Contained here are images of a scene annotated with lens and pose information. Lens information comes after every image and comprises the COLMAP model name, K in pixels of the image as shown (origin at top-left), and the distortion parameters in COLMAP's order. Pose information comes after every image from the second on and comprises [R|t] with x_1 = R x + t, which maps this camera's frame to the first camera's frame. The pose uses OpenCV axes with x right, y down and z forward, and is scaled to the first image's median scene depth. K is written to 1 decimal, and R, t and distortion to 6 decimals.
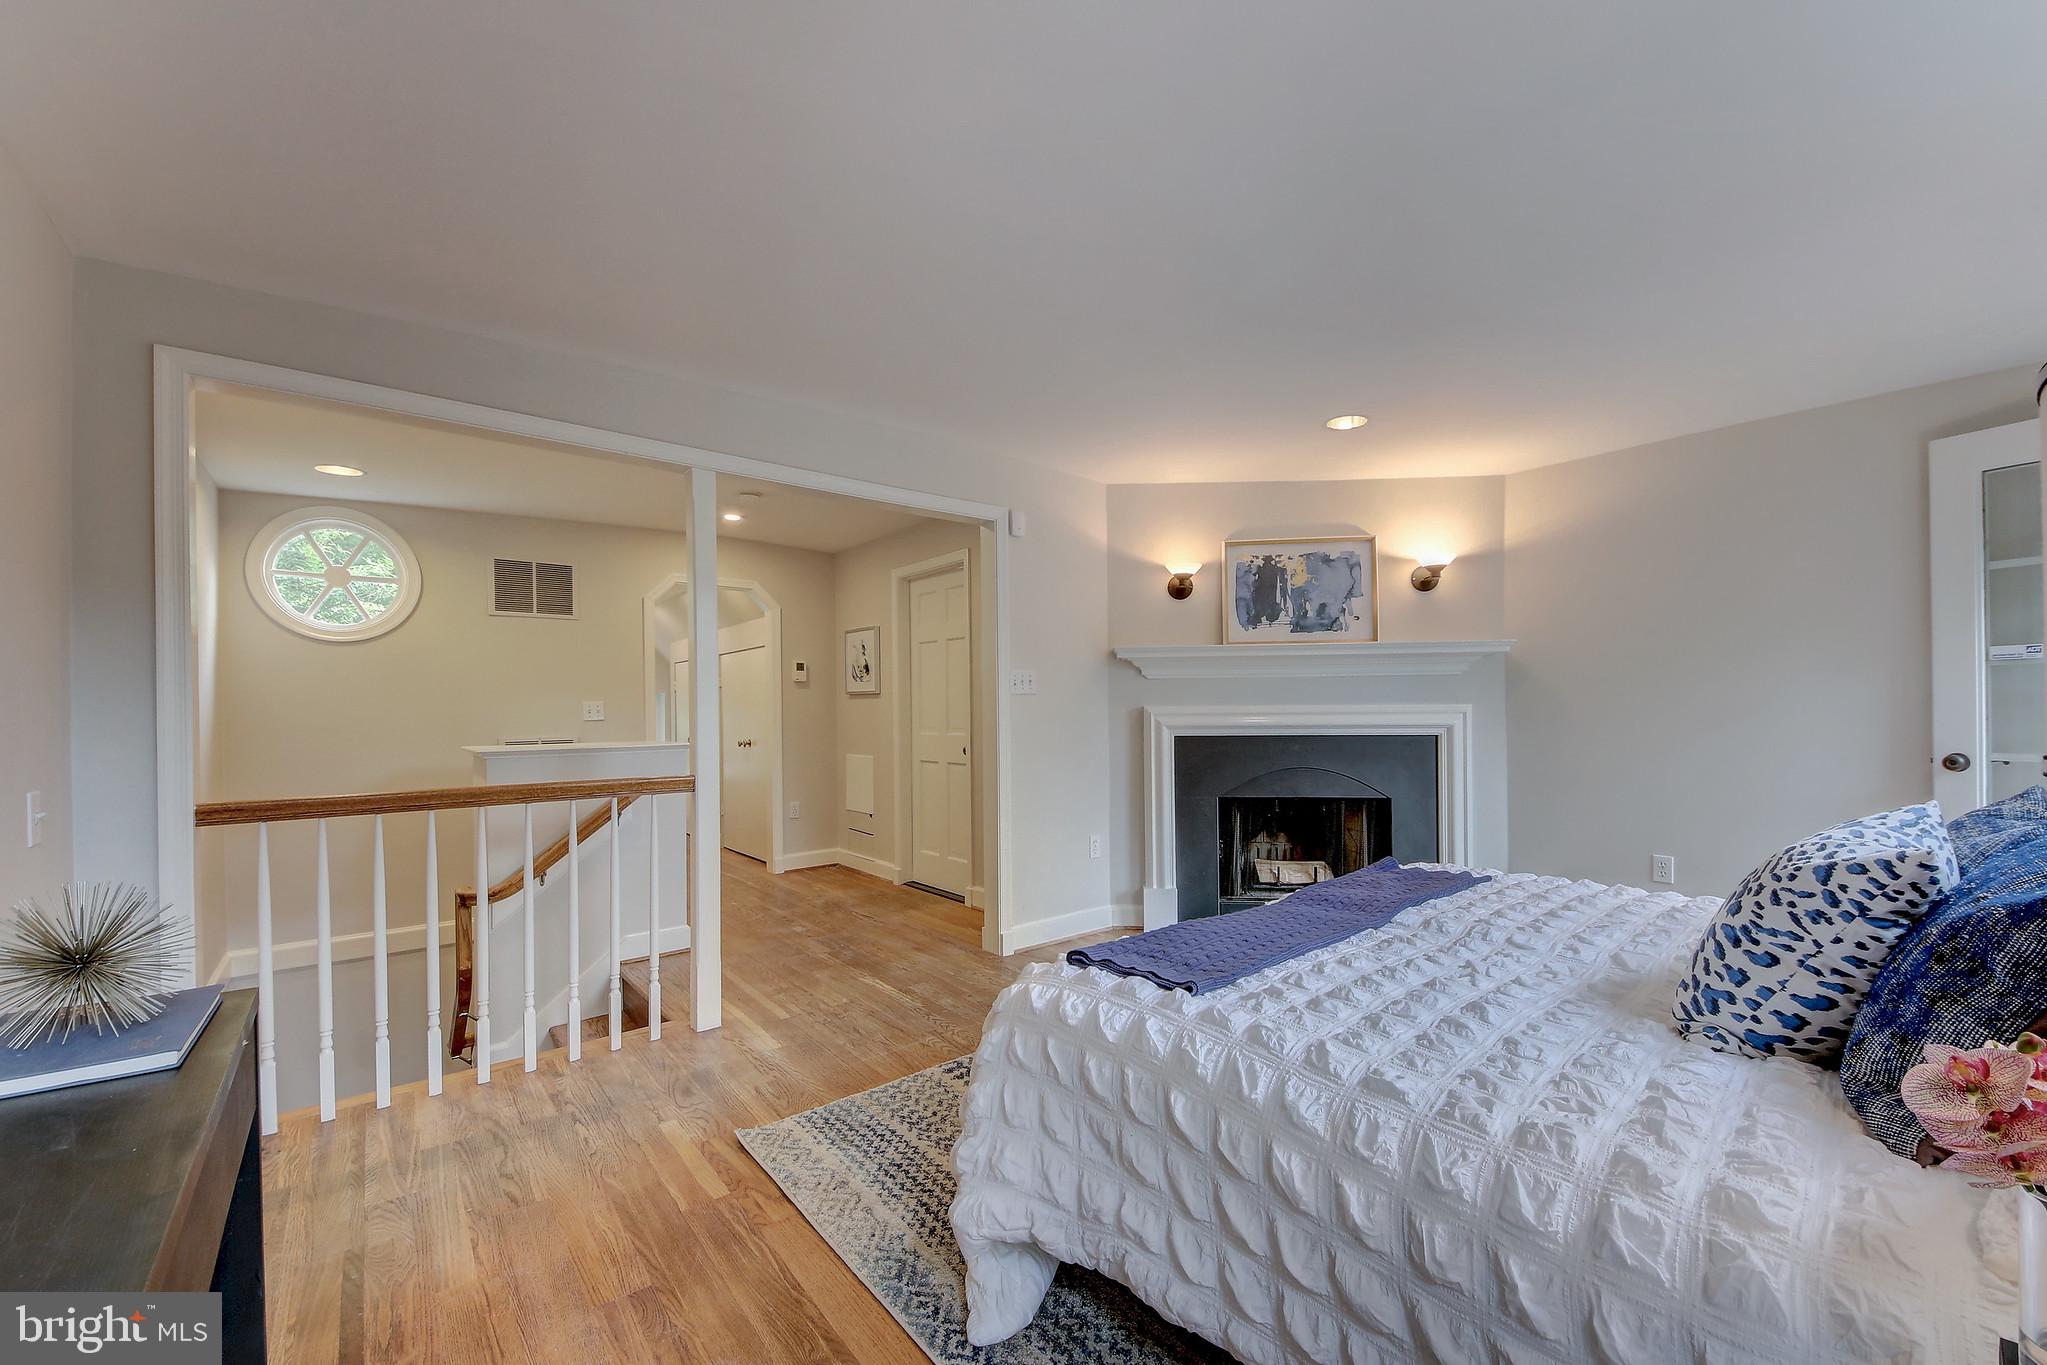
lens RADIAL K [[790.2, 0, 1017.9], [0, 790.2, 712.9], [0, 0, 1]] dist [0.000300, 0.000032]
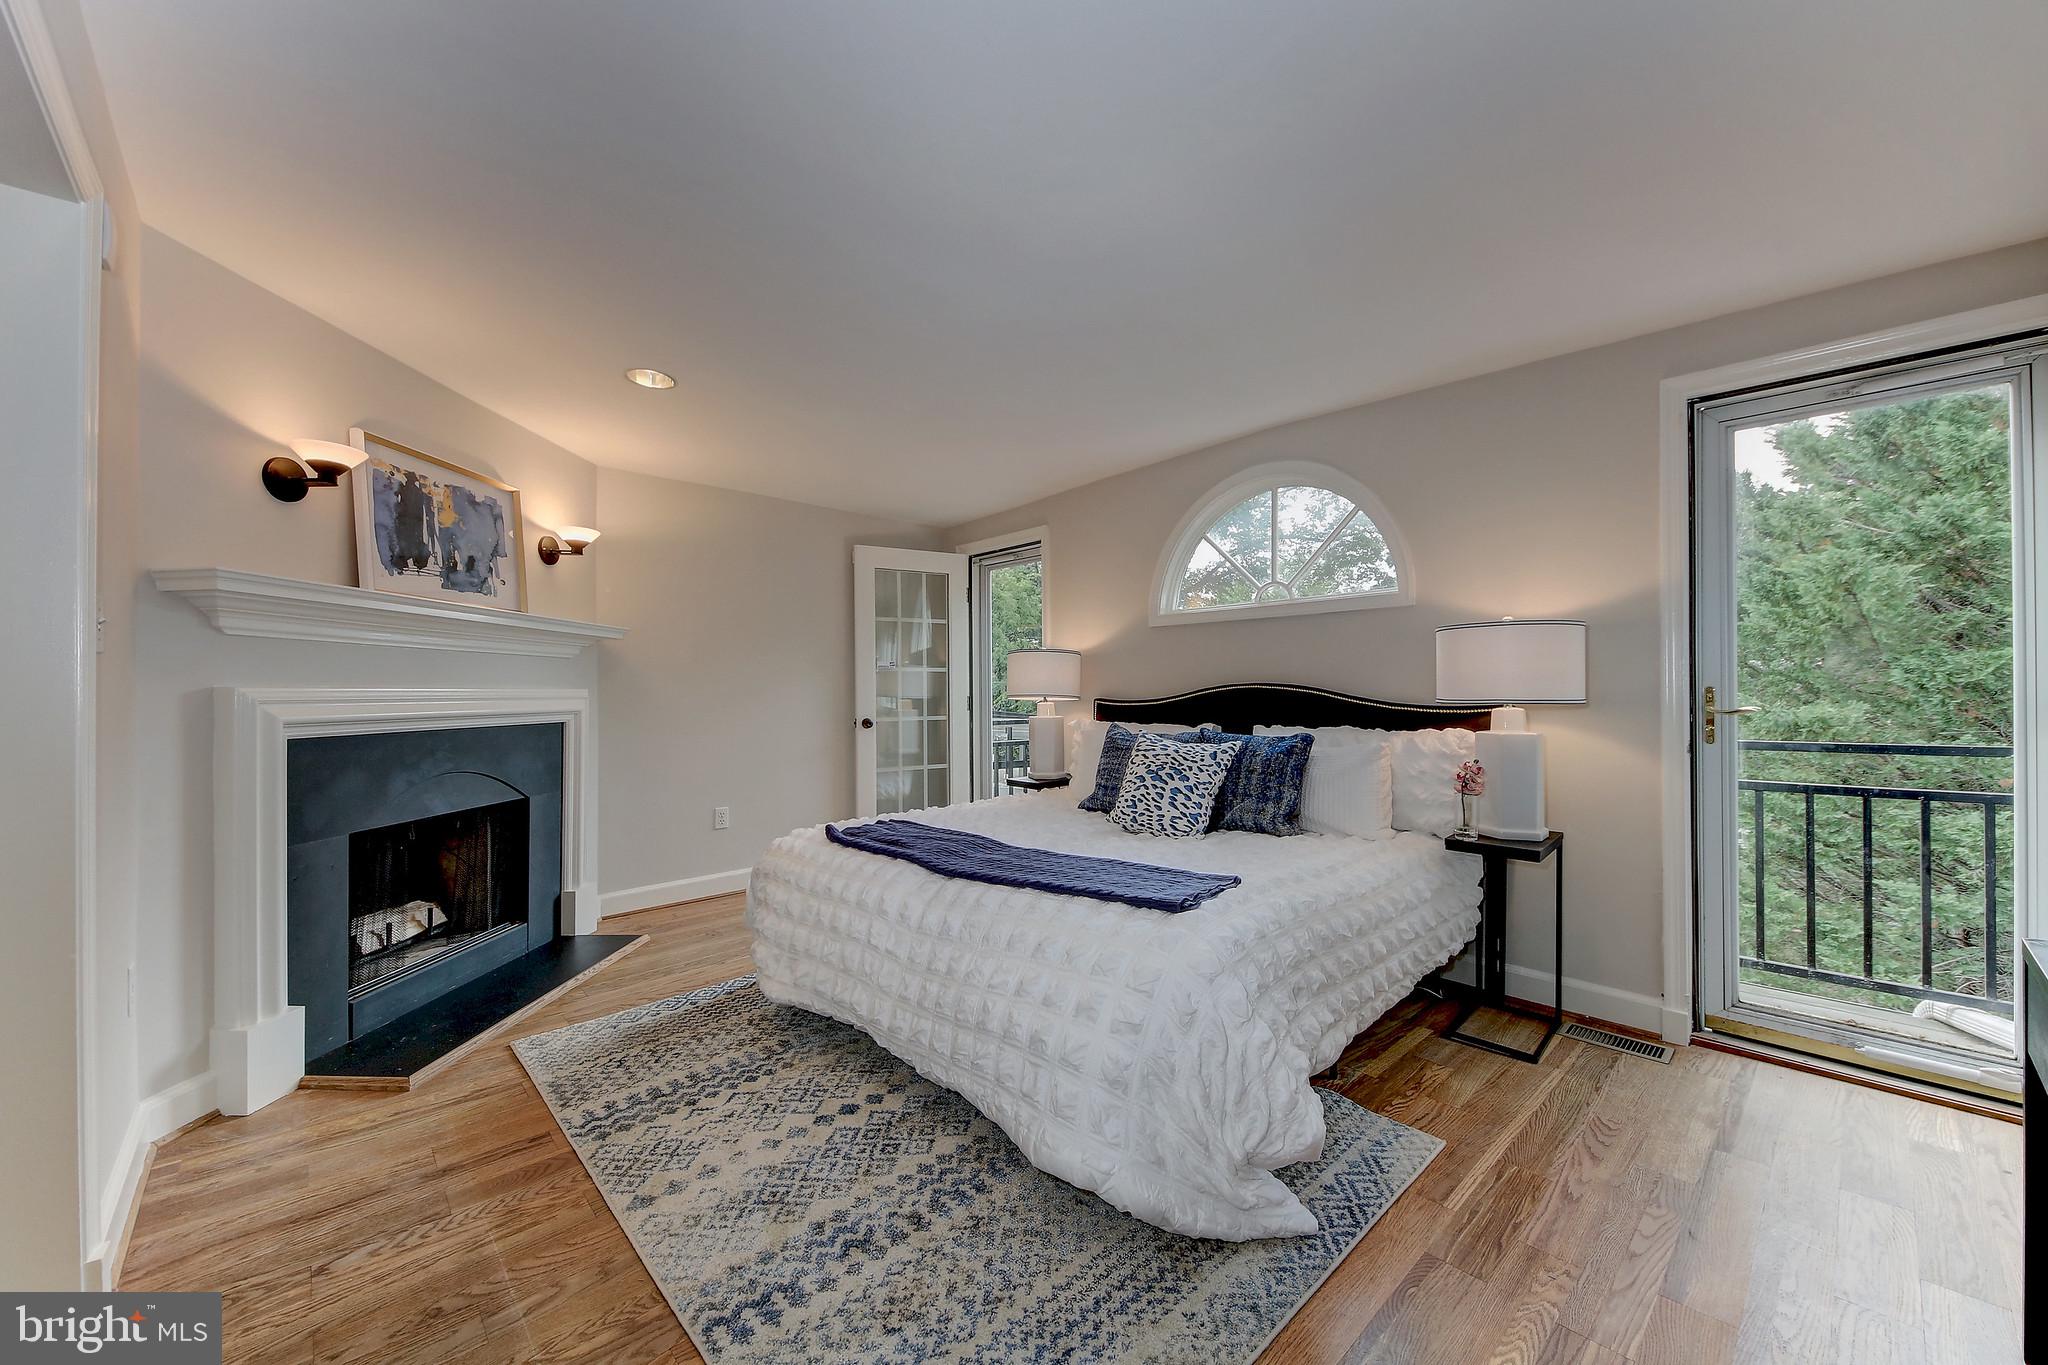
lens RADIAL K [[771.1, 0, 1026.8], [0, 771.1, 677.7], [0, 0, 1]] dist [0.000892, 0.000190]
pose [[-0.094189, 0.027284, 0.995180, -0.410084], [0.005773, 0.999623, -0.026859, 0.003503], [-0.995538, 0.003216, -0.094311, 0.528085]]
